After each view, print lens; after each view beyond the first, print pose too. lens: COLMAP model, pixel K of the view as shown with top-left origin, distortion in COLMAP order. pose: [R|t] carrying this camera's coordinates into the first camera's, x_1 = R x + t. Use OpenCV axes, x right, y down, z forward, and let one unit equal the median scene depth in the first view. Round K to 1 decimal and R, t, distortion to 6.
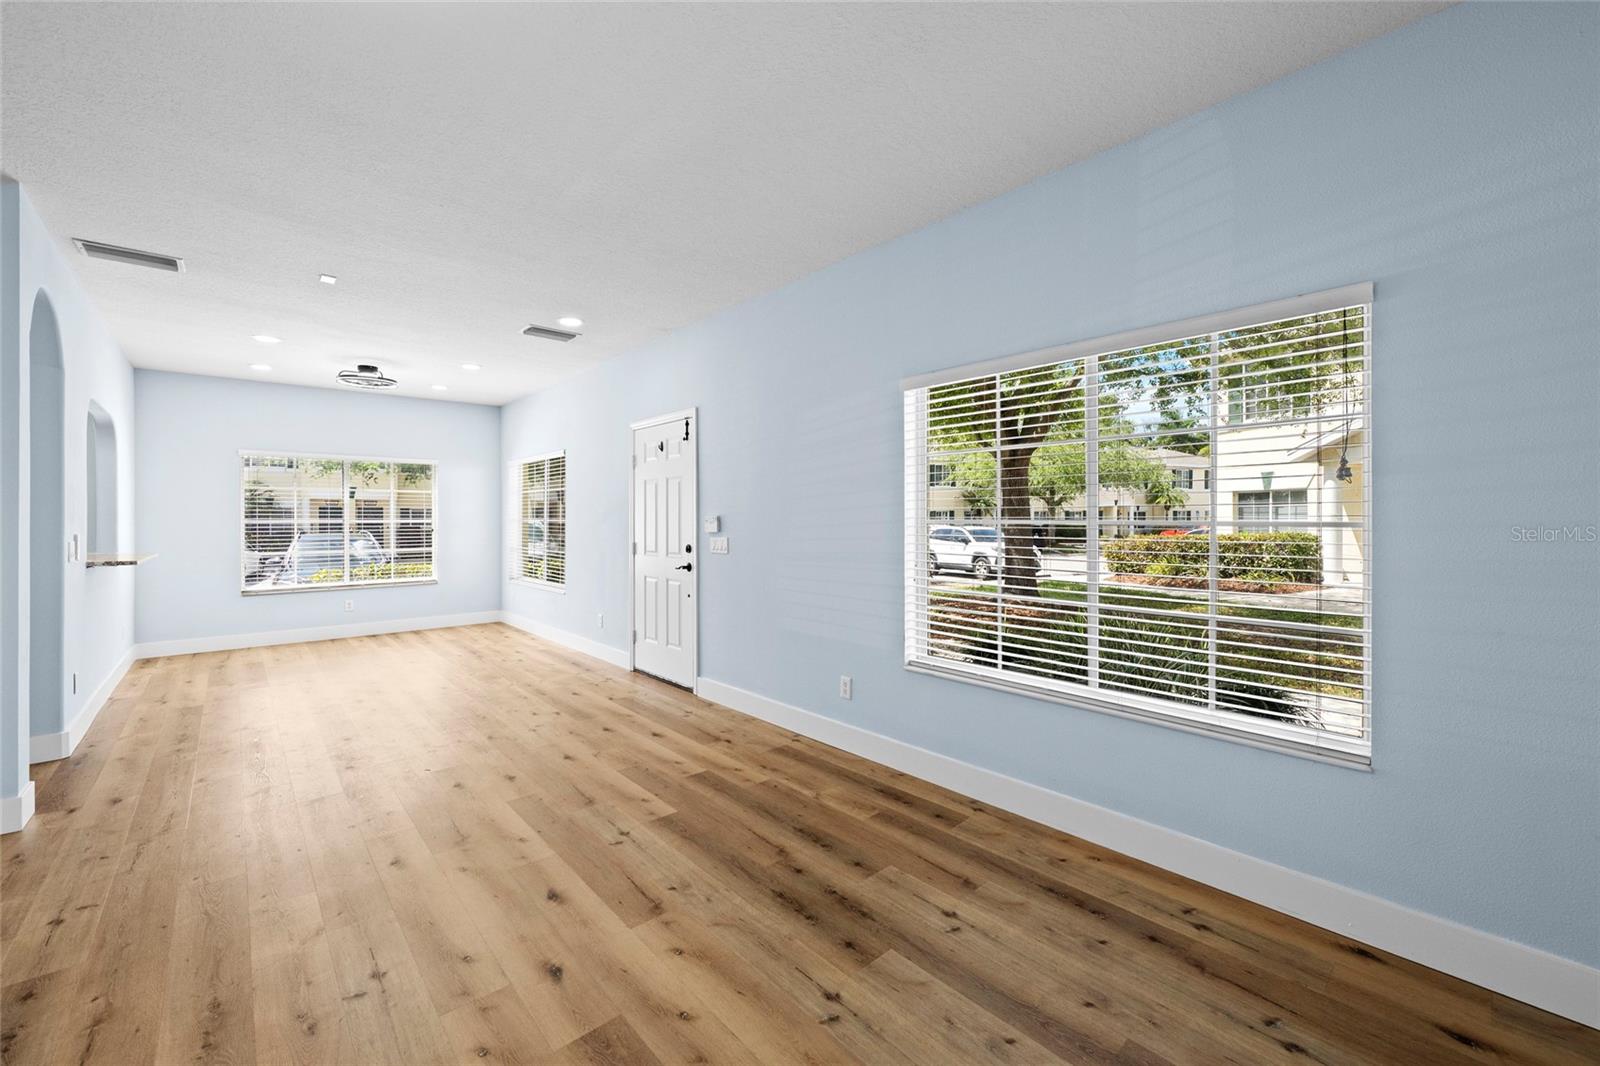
lens RADIAL K [[656.4, 0, 795.1], [0, 656.4, 519.1], [0, 0, 1]] dist [-0.006215, 0.000186]
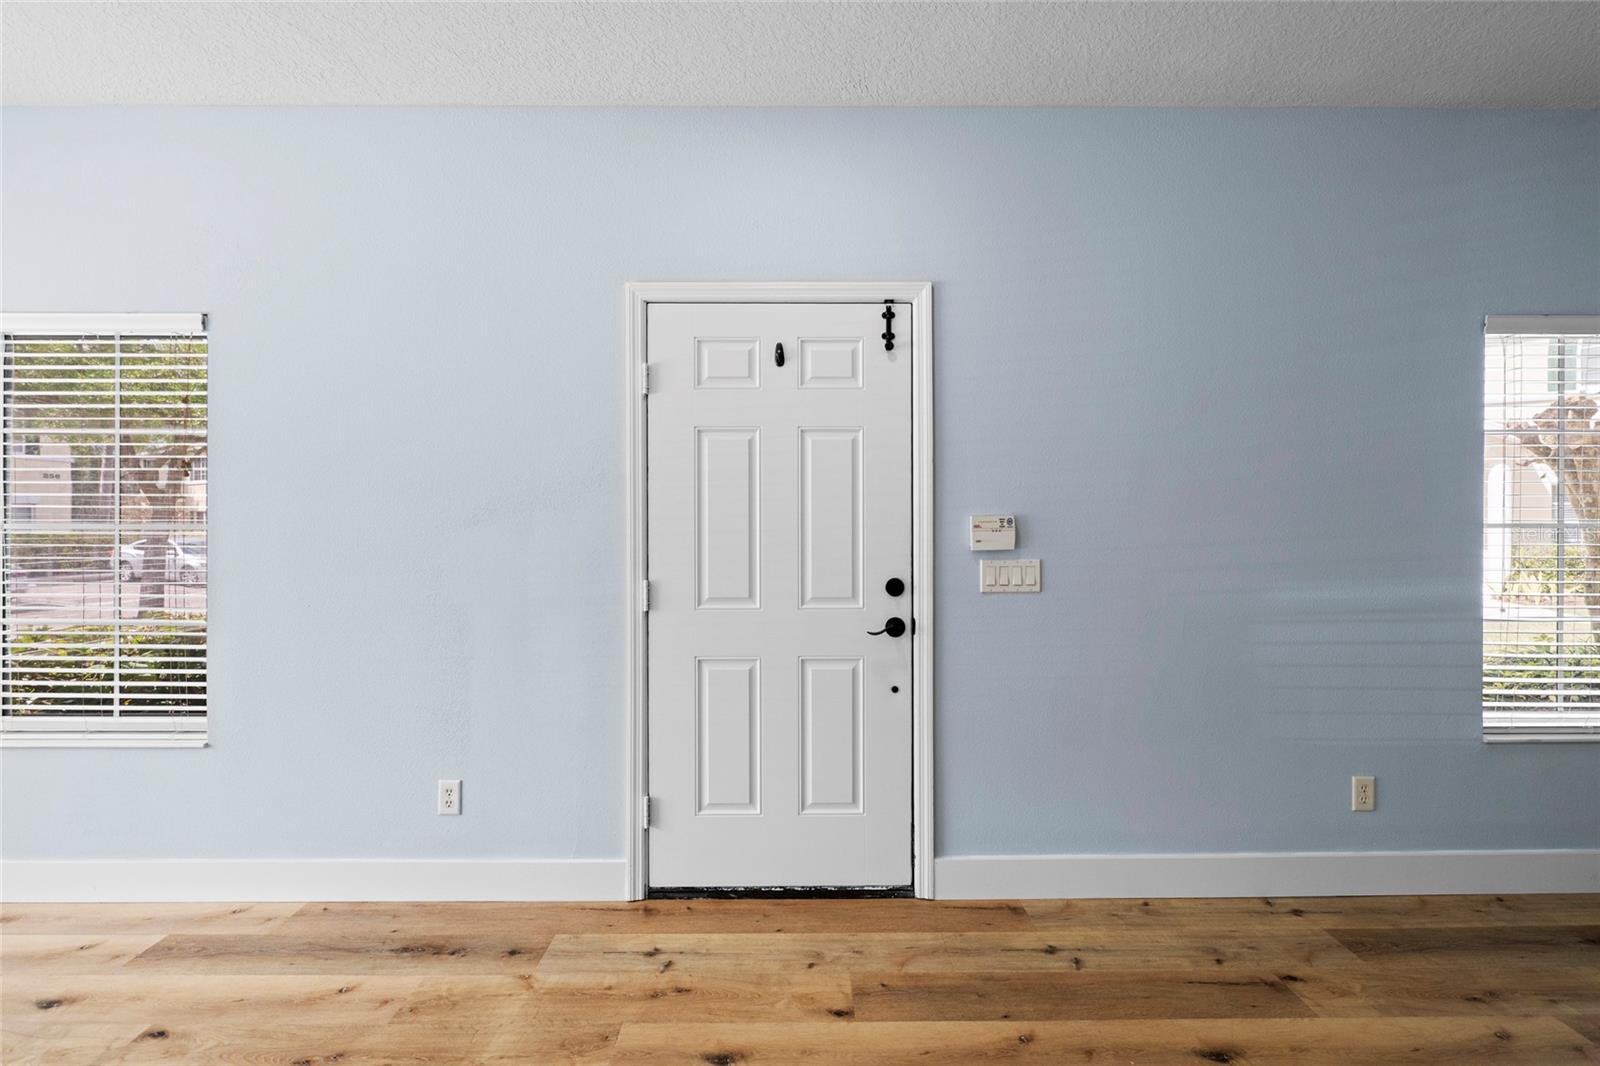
lens RADIAL K [[638.0, 0, 798.2], [0, 638.0, 527.5], [0, 0, 1]] dist [-0.001623, -0.001217]
pose [[0.649013, -0.001016, 0.760776, -0.617728], [-0.001397, 0.999996, 0.002528, 0.002760], [-0.760776, -0.002703, 0.649009, 0.860023]]
